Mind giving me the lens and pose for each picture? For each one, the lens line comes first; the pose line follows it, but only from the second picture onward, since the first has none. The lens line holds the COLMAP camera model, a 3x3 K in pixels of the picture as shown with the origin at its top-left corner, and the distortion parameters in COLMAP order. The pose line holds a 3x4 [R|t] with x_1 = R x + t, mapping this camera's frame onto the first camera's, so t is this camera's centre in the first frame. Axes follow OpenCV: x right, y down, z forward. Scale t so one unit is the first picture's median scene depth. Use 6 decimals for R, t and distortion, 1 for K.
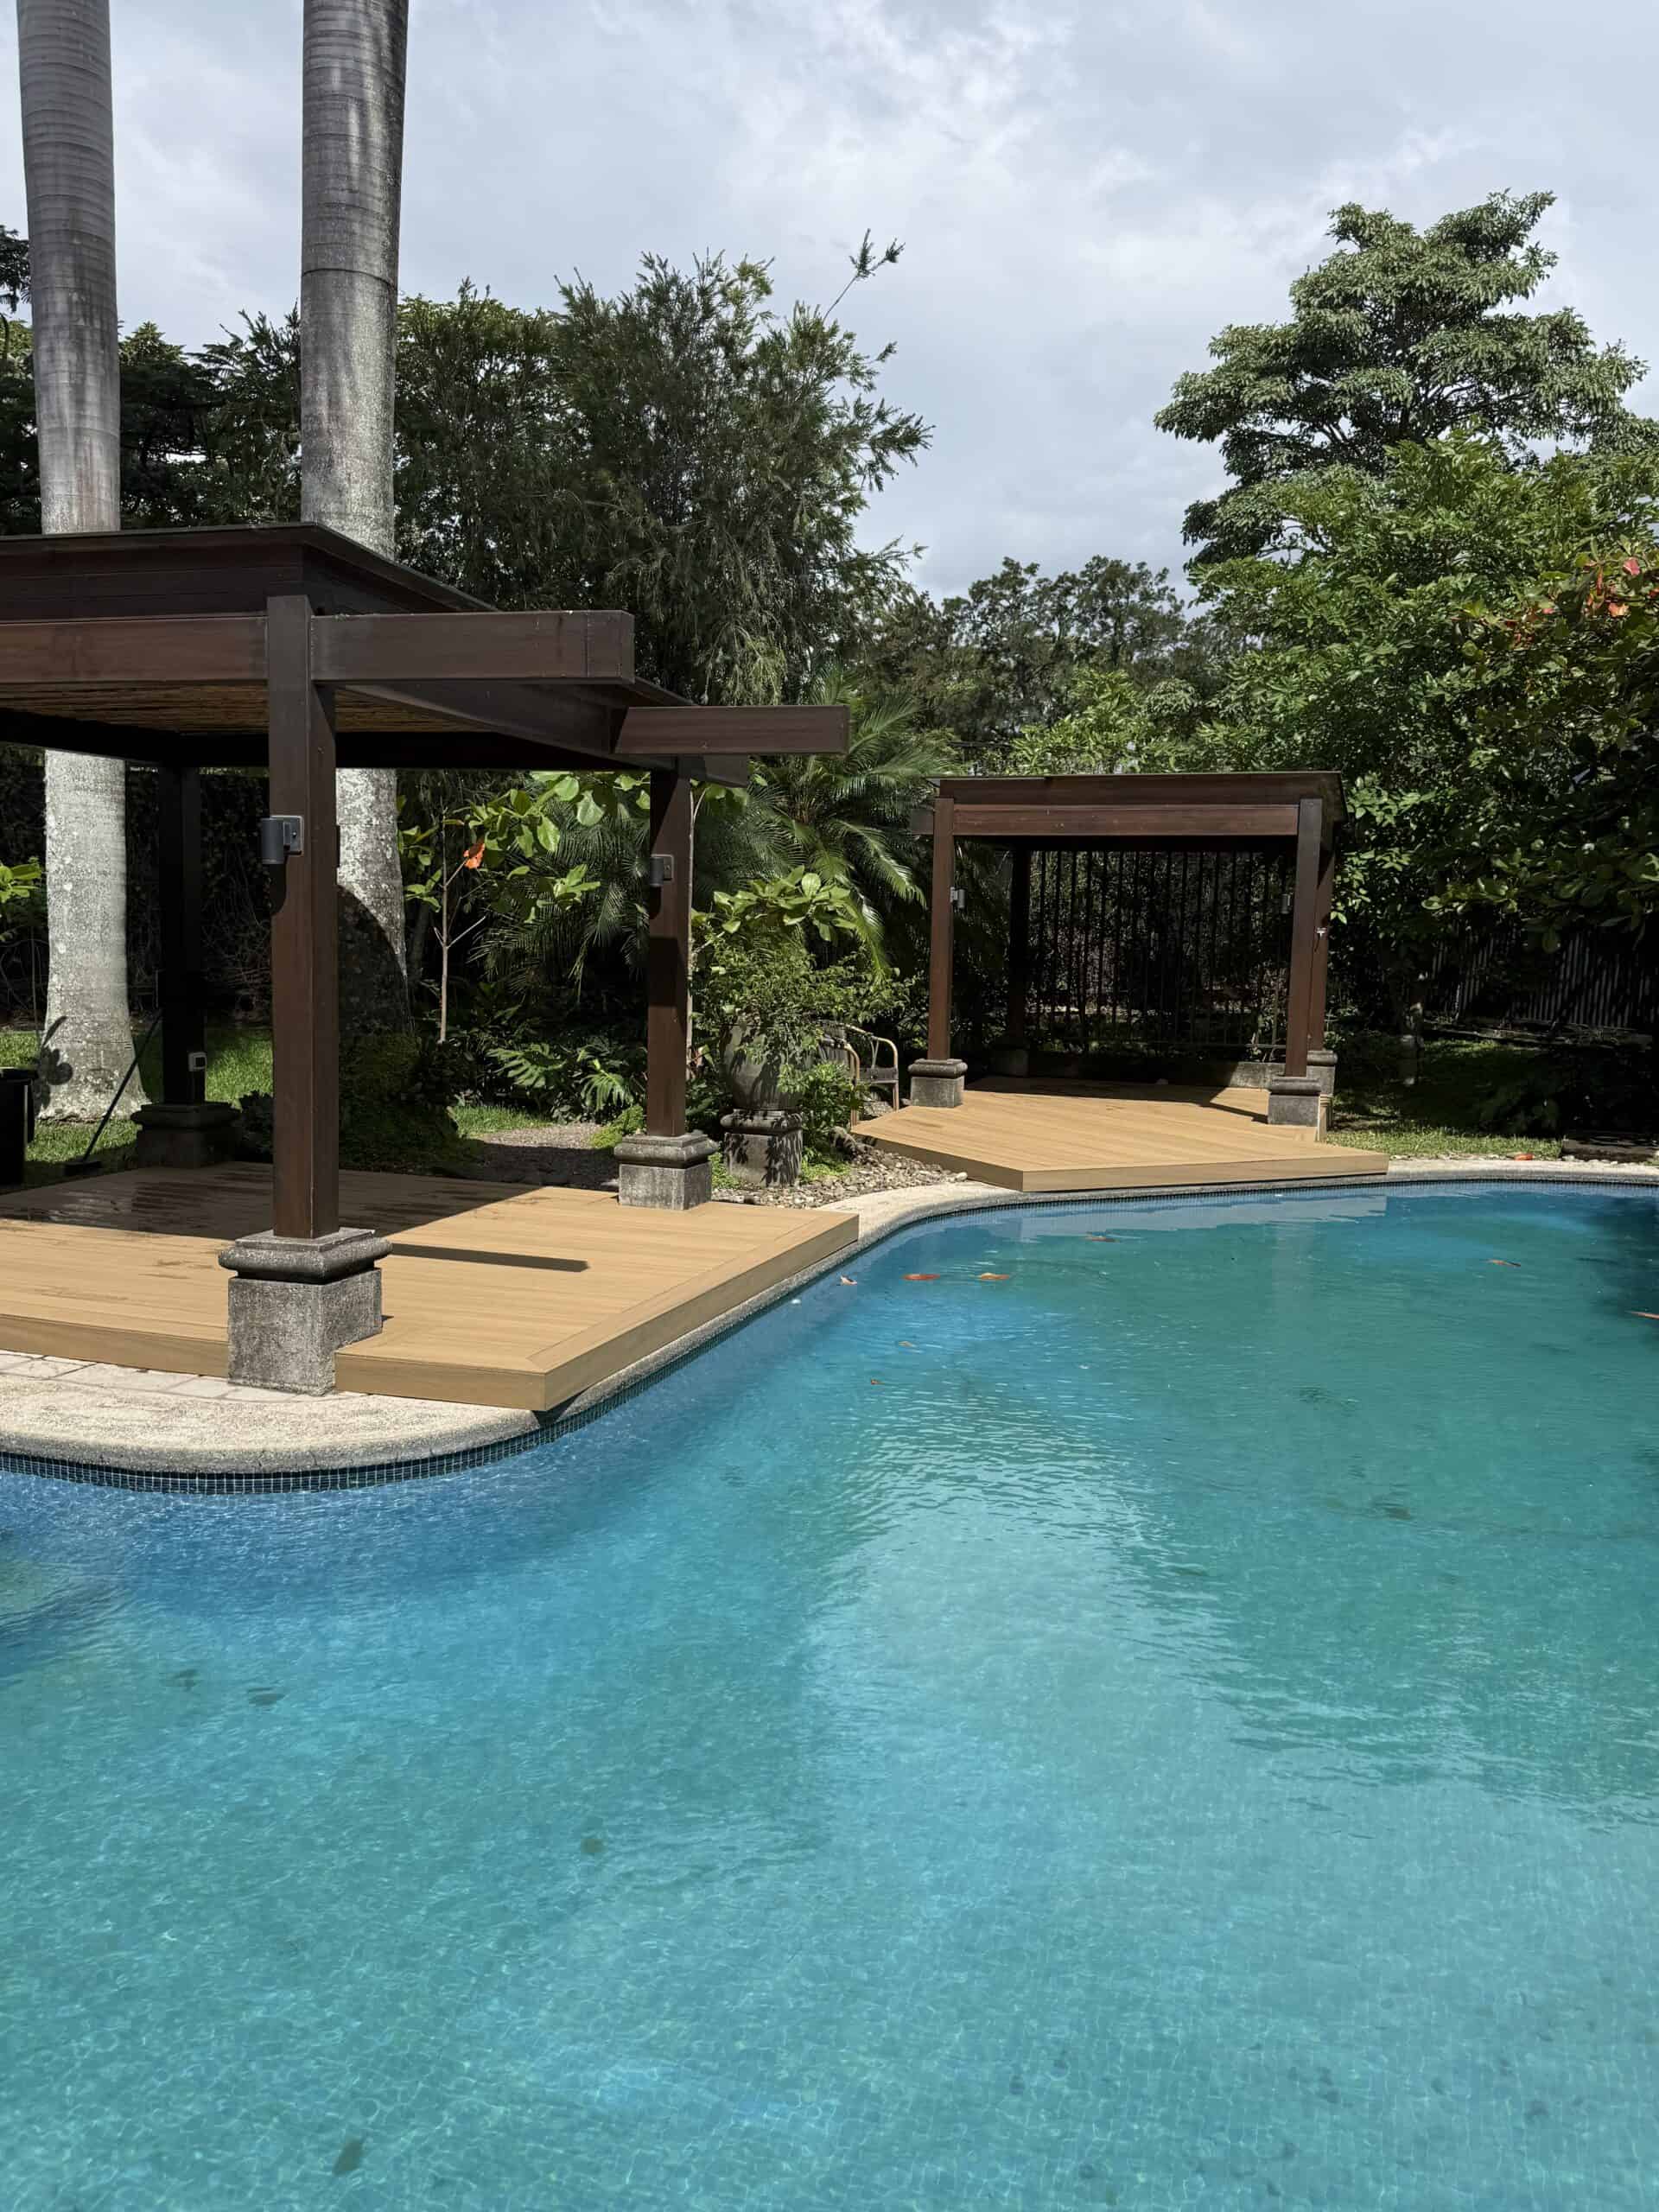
lens RADIAL K [[1729.5, 0, 817.0], [0, 1729.5, 1111.1], [0, 0, 1]] dist [0.054021, -0.034217]
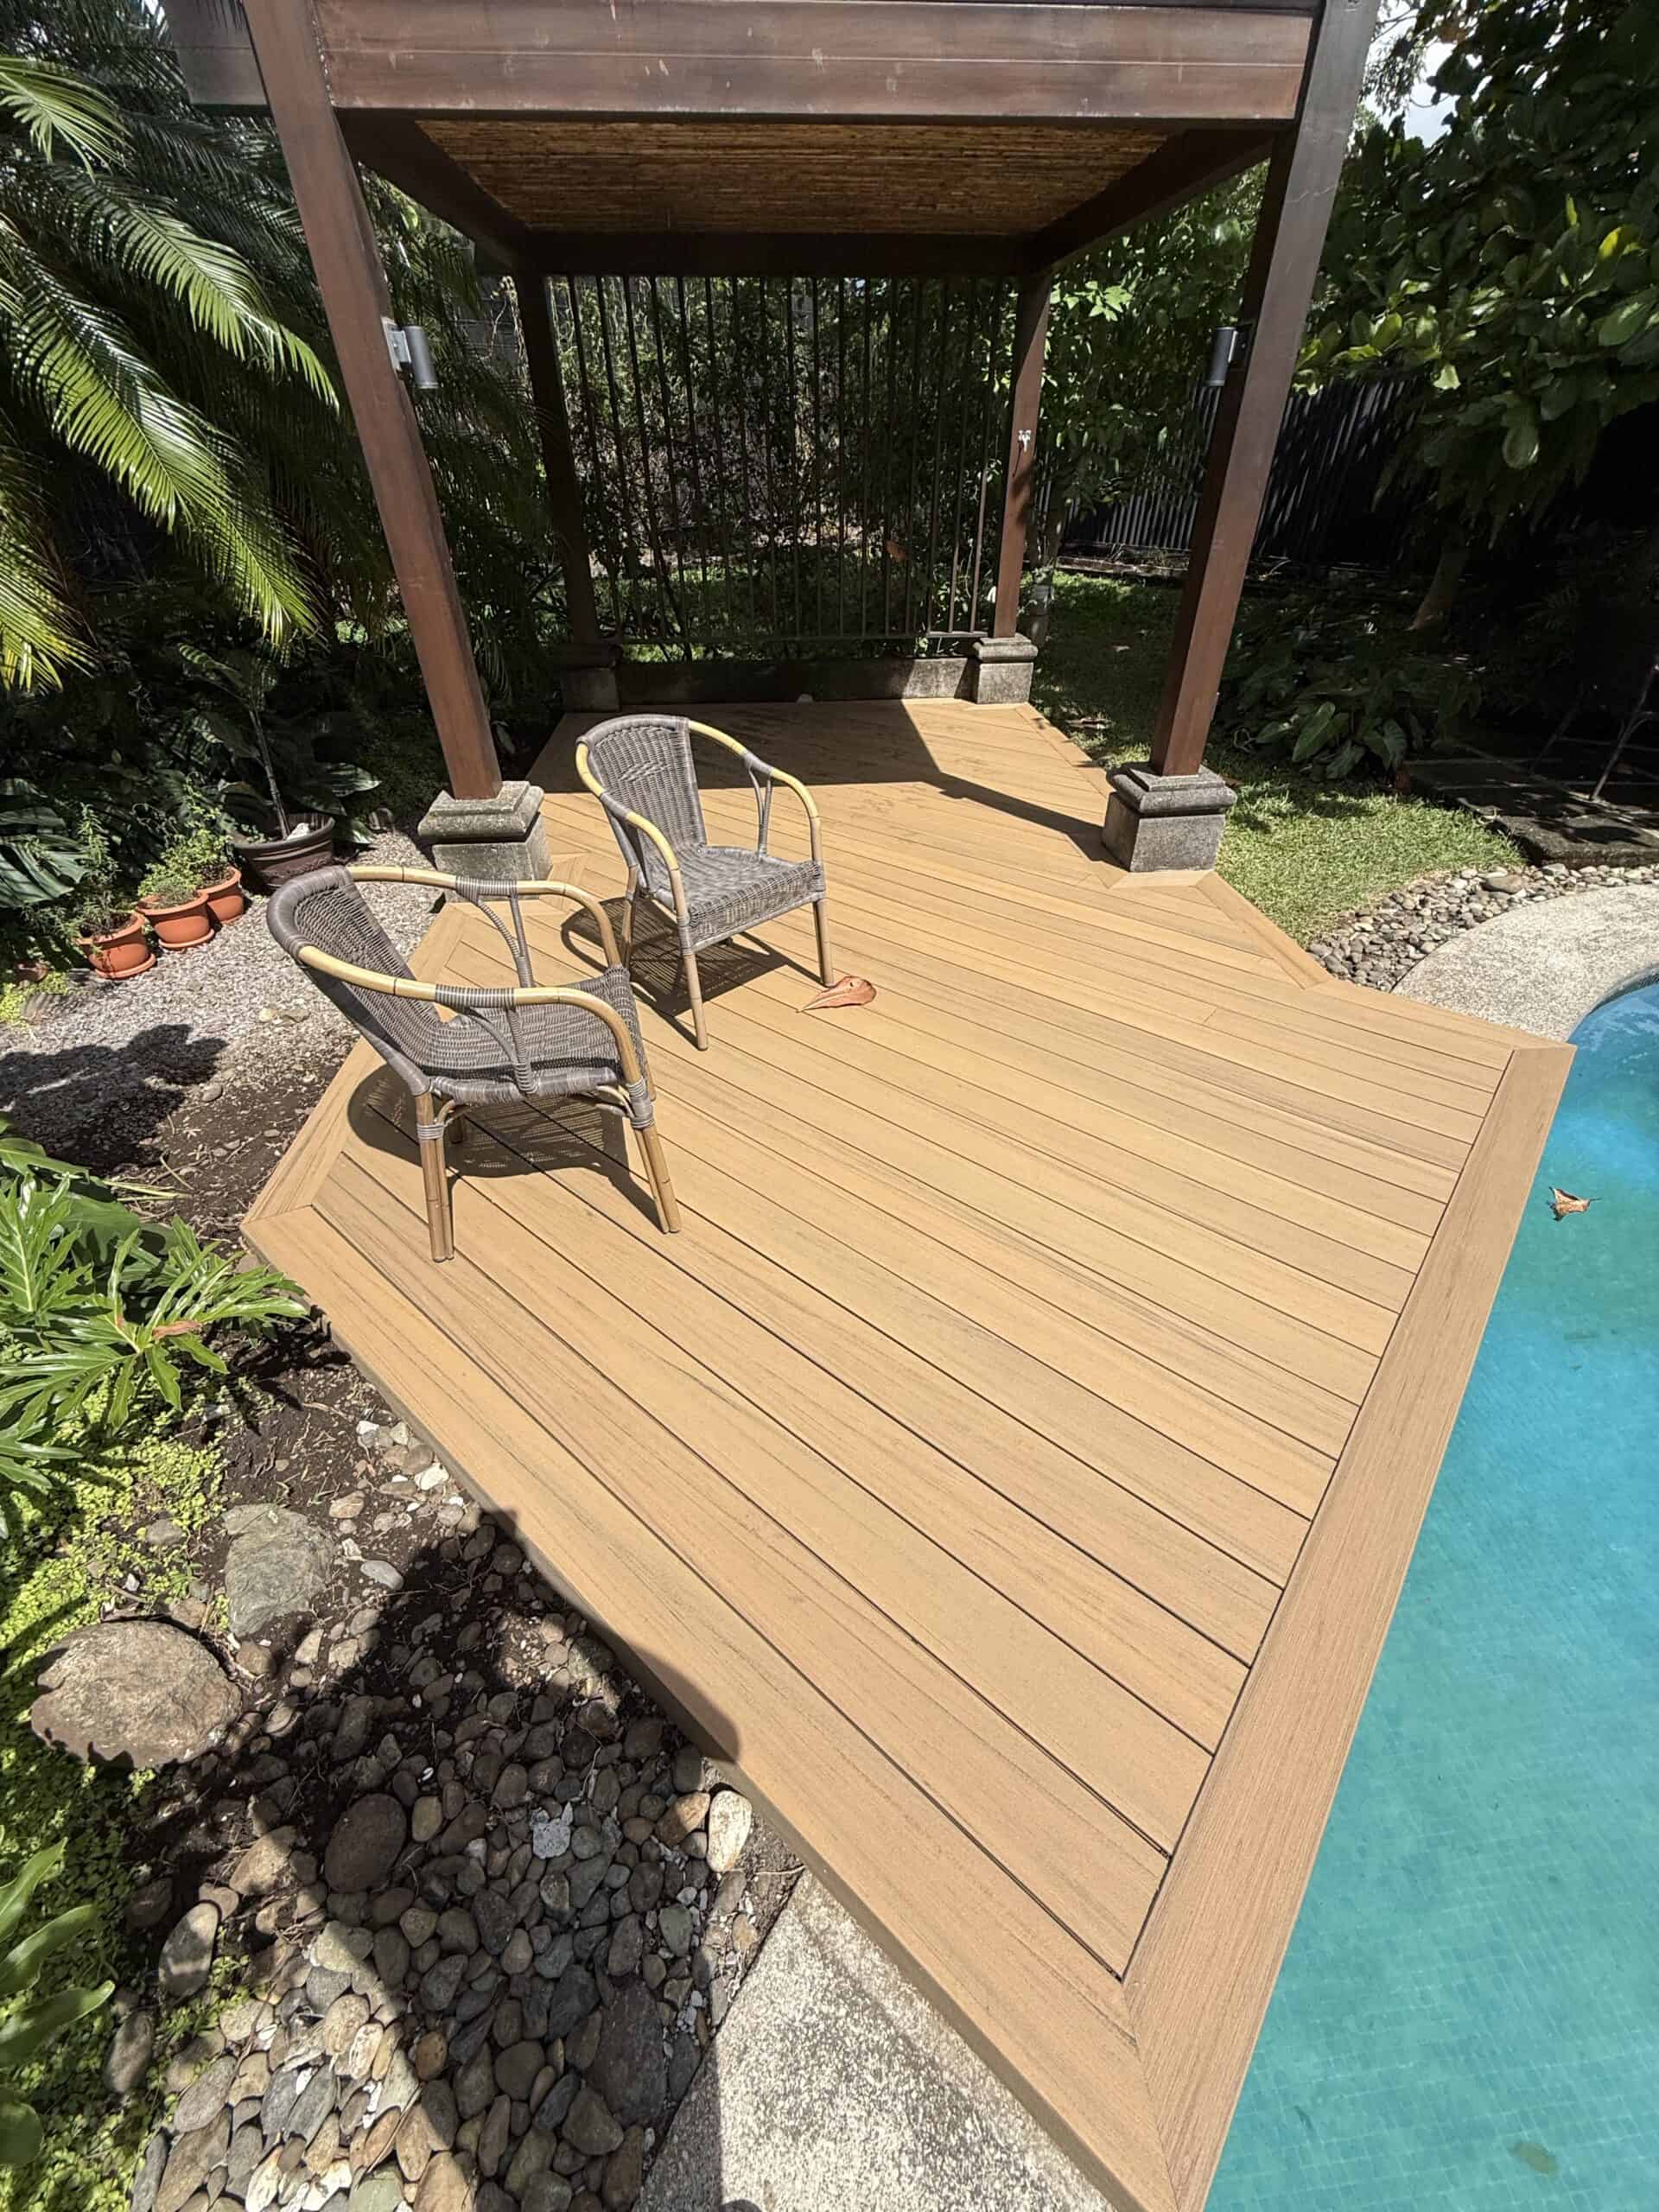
lens RADIAL K [[882.2, 0, 832.5], [0, 882.2, 1099.6], [0, 0, 1]] dist [-0.000256, -0.000047]
pose [[0.919952, -0.258673, 0.294579, 0.077705], [0.071356, 0.849351, 0.522983, -0.091150], [-0.385483, -0.460099, 0.799820, 0.838834]]
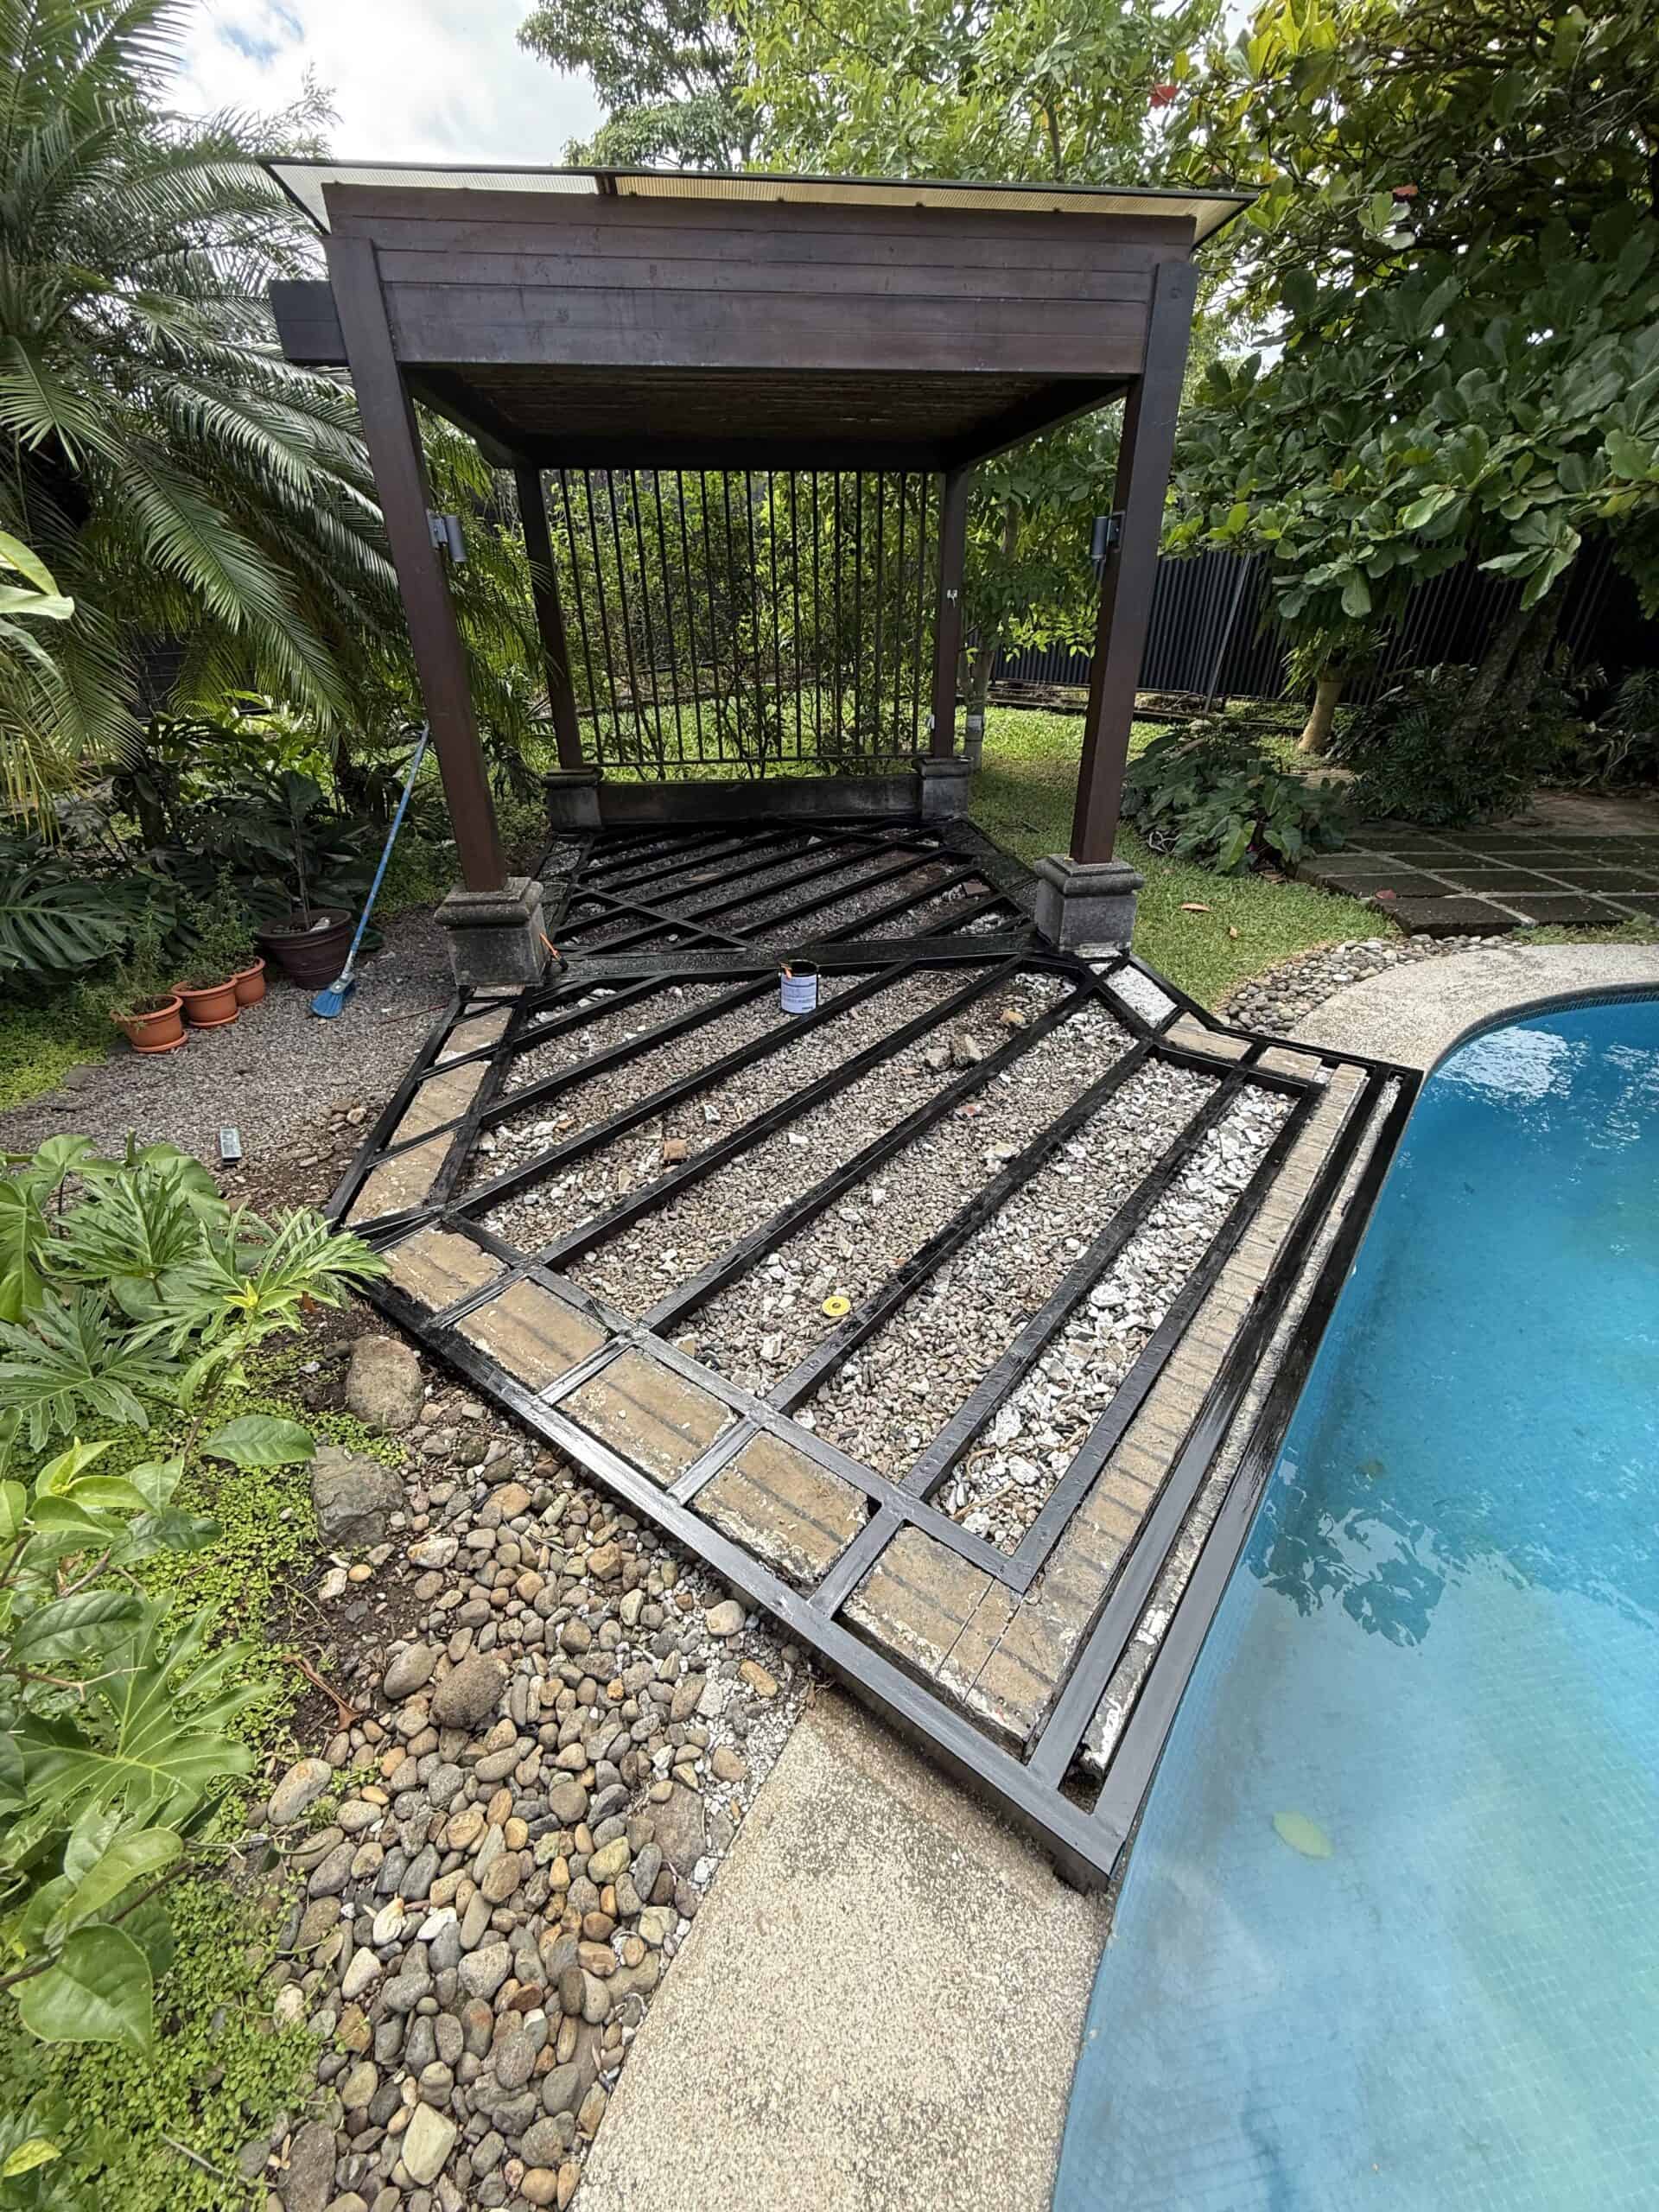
lens RADIAL K [[882.2, 0, 832.0], [0, 882.2, 1099.1], [0, 0, 1]] dist [-0.000256, -0.000047]
pose [[0.899181, -0.245202, 0.362421, 0.059713], [0.077197, 0.904148, 0.420188, -0.090282], [-0.430713, -0.349847, 0.831921, 0.805903]]
